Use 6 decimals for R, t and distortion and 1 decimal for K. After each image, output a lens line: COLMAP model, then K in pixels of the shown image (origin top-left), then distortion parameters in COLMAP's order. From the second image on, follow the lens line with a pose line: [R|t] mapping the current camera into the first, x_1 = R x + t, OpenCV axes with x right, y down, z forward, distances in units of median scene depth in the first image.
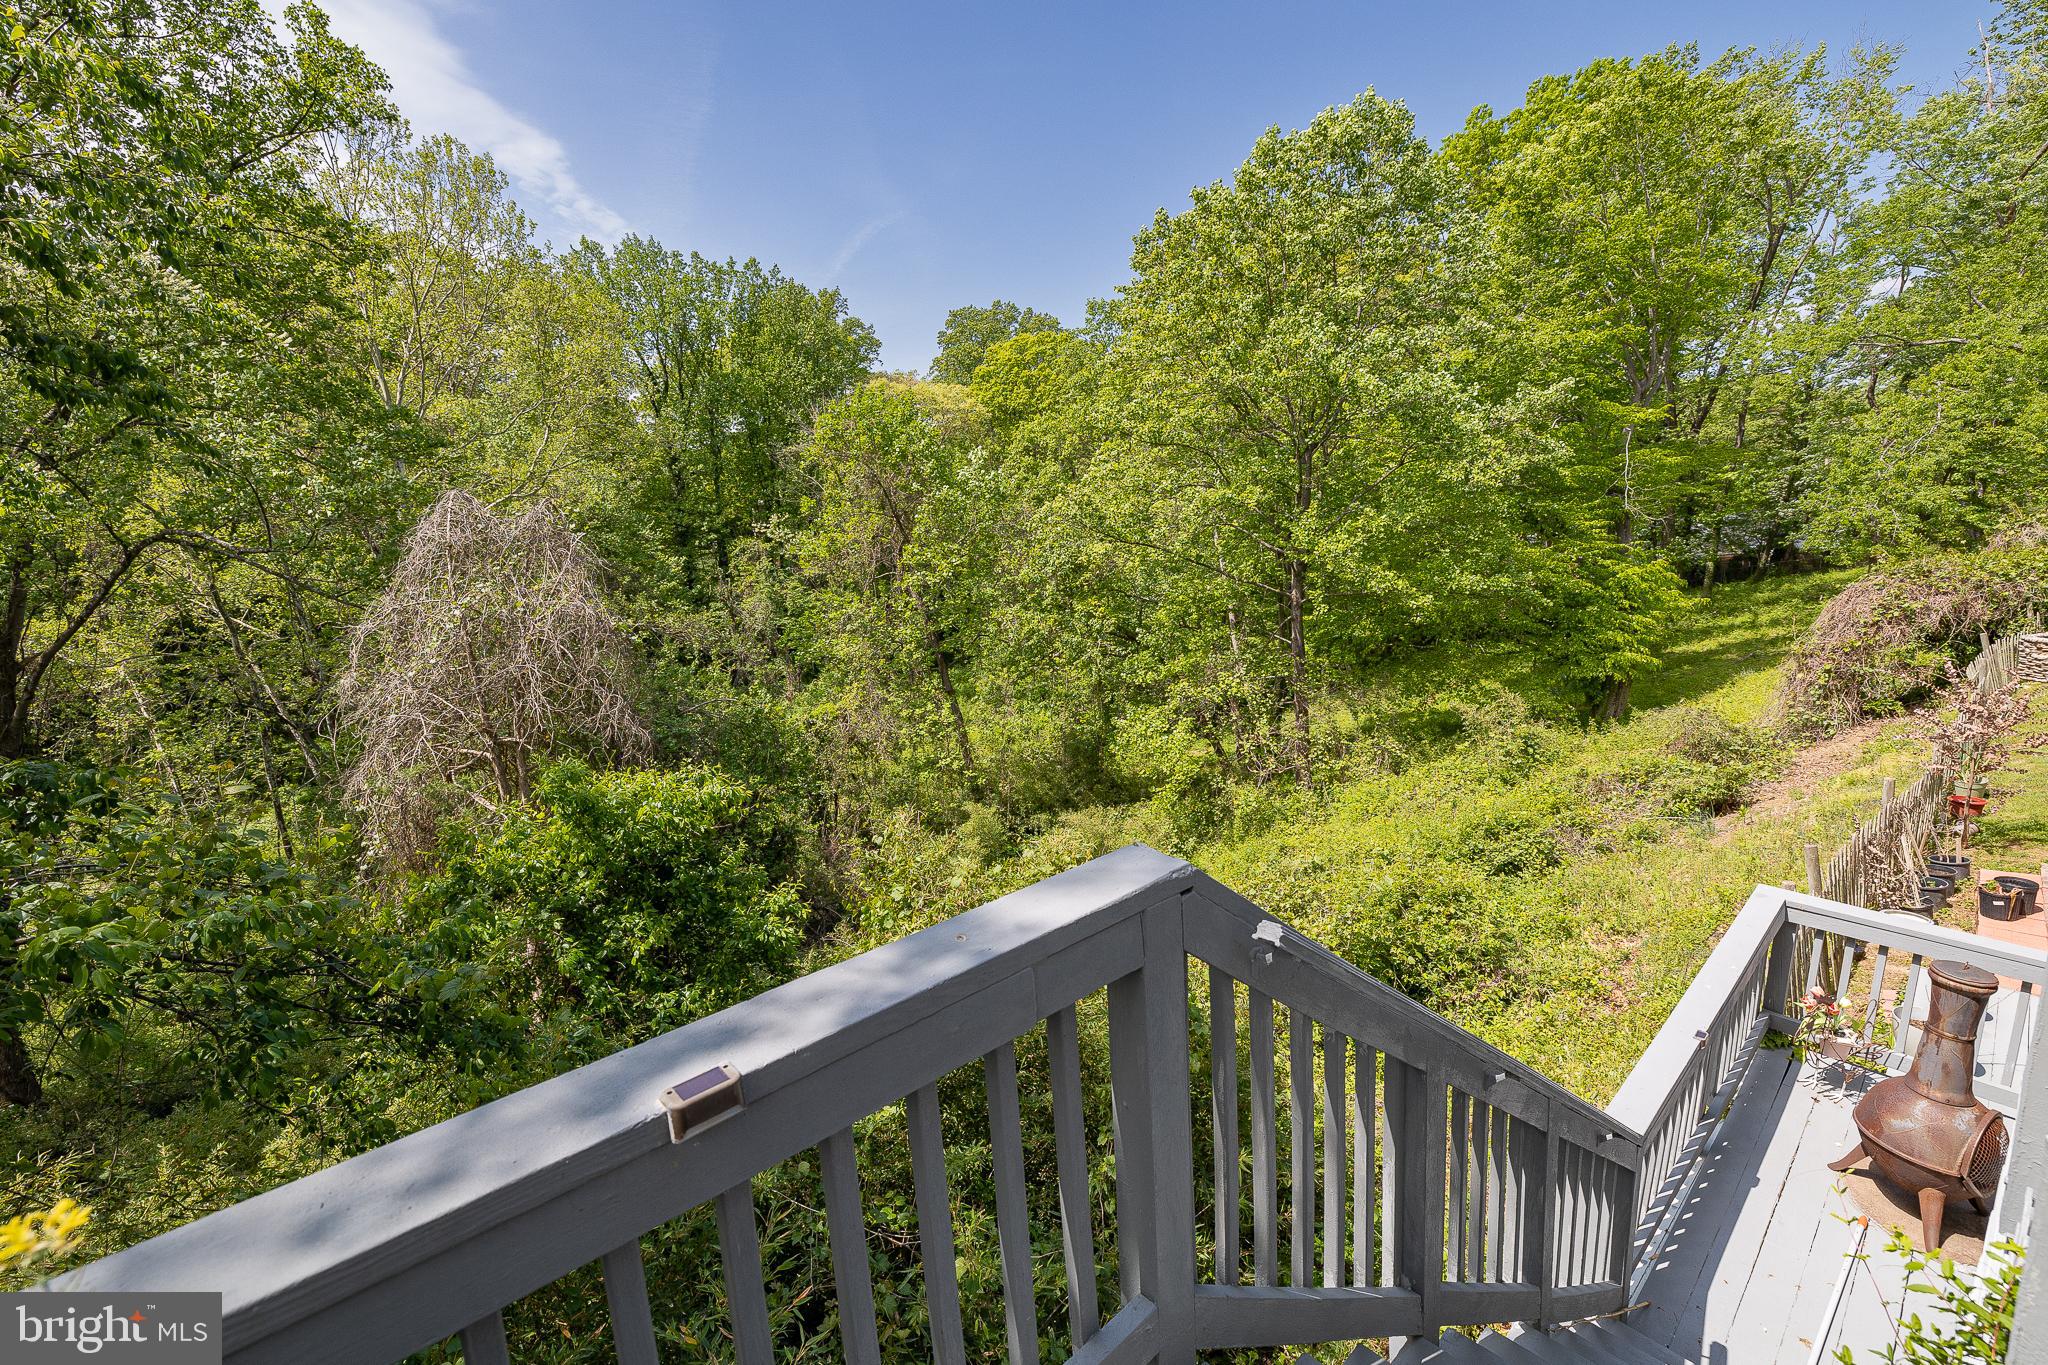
lens RADIAL K [[883.4, 0, 1023.3], [0, 883.4, 685.5], [0, 0, 1]] dist [0.001534, -0.001411]
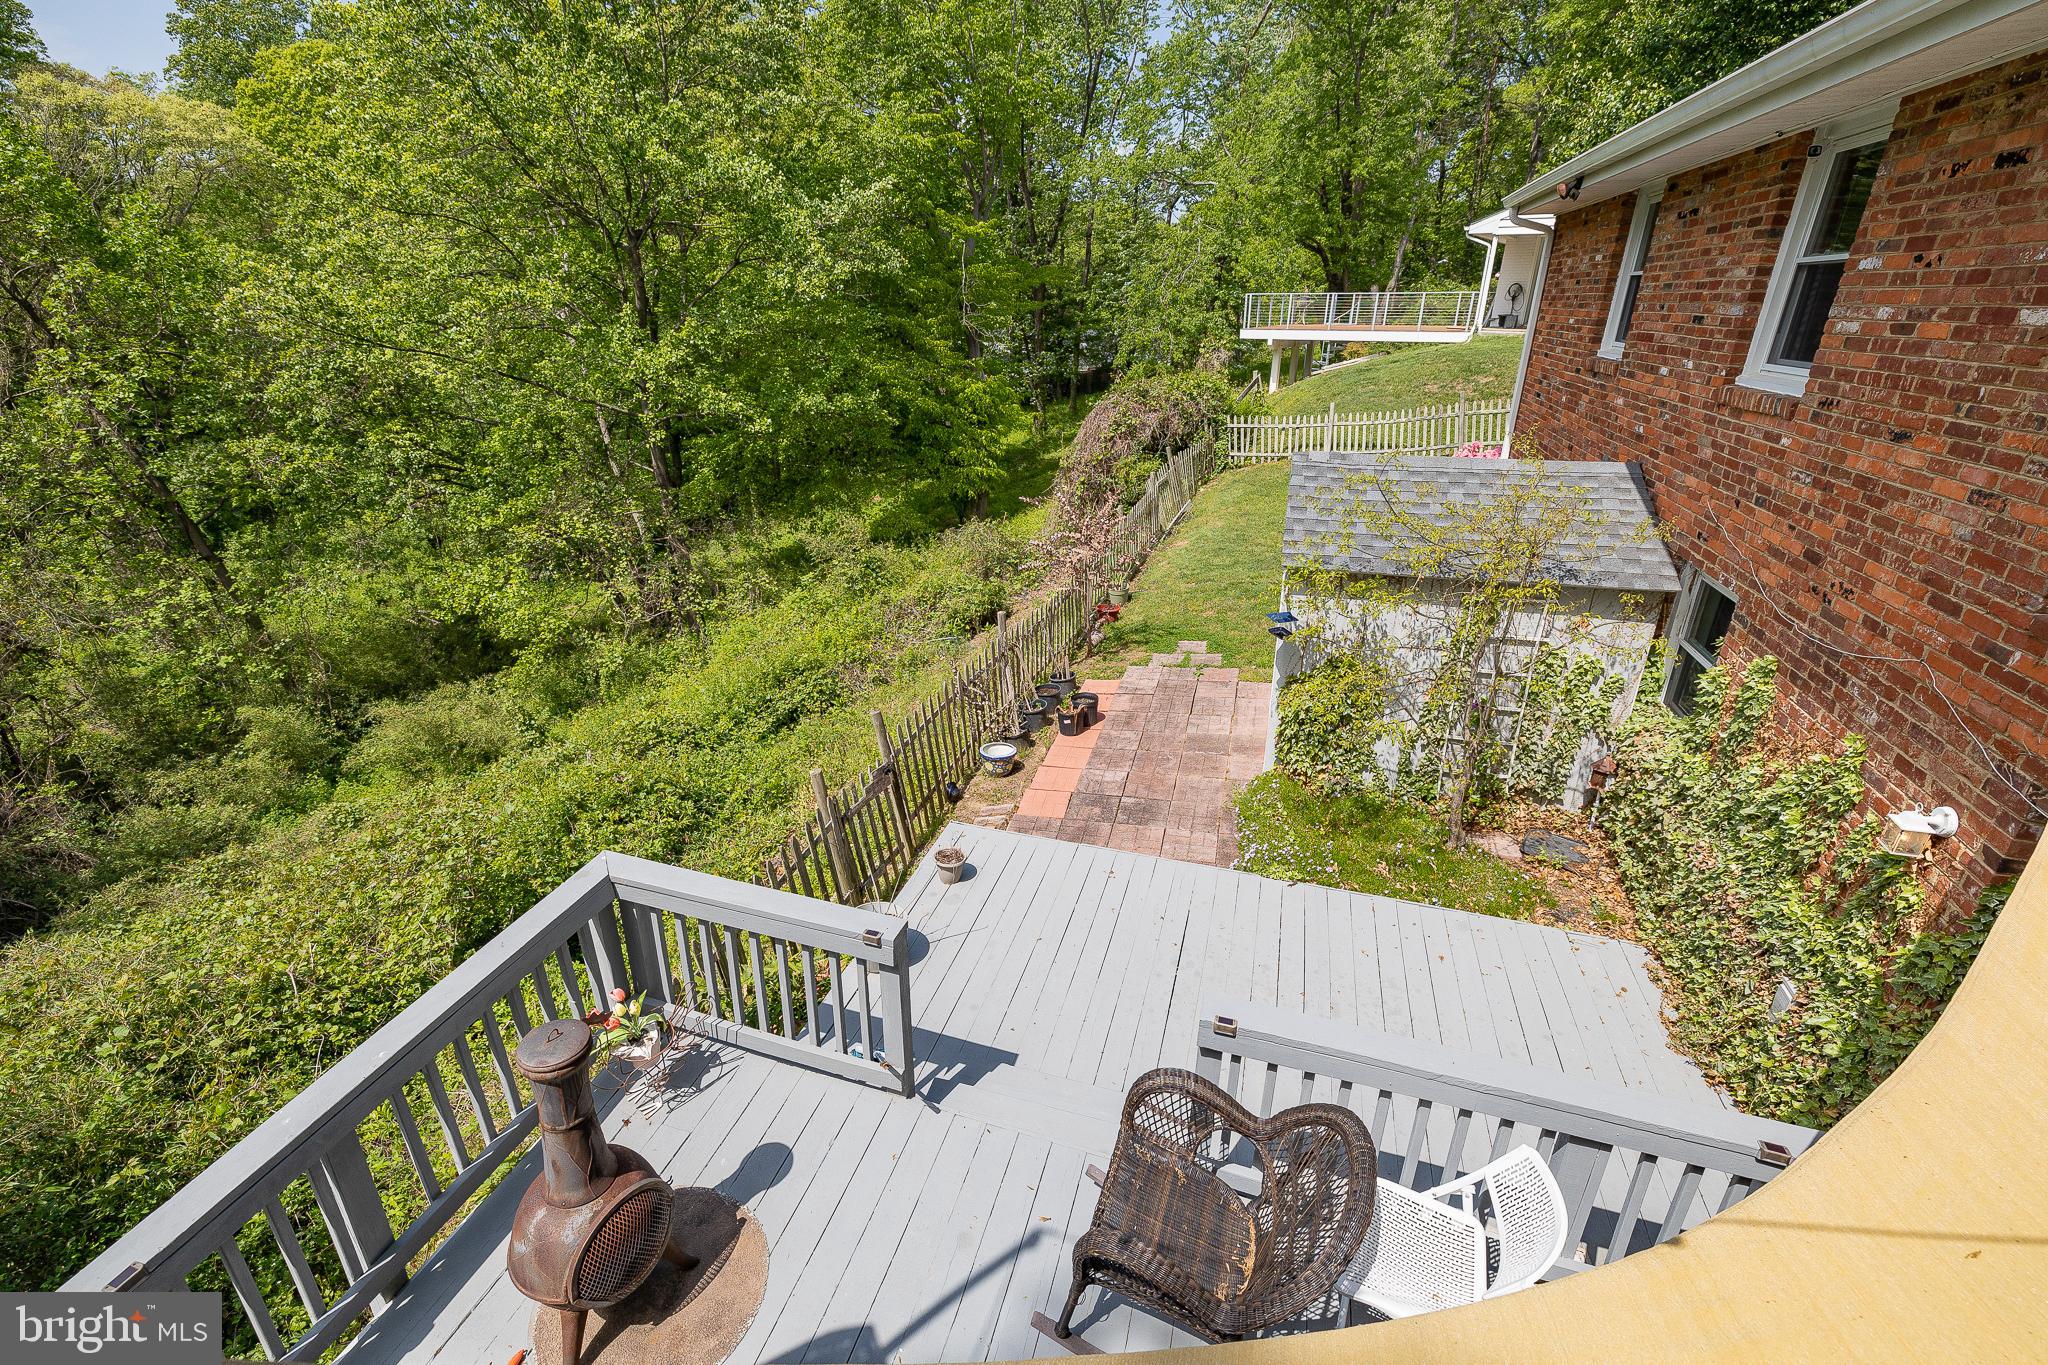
lens RADIAL K [[883.4, 0, 1019.2], [0, 883.4, 673.1], [0, 0, 1]] dist [0.001534, -0.001411]
pose [[0.855009, -0.162129, 0.492620, 0.117680], [0.064301, 0.975689, 0.209513, -0.010250], [-0.514612, -0.147459, 0.844648, 0.024426]]
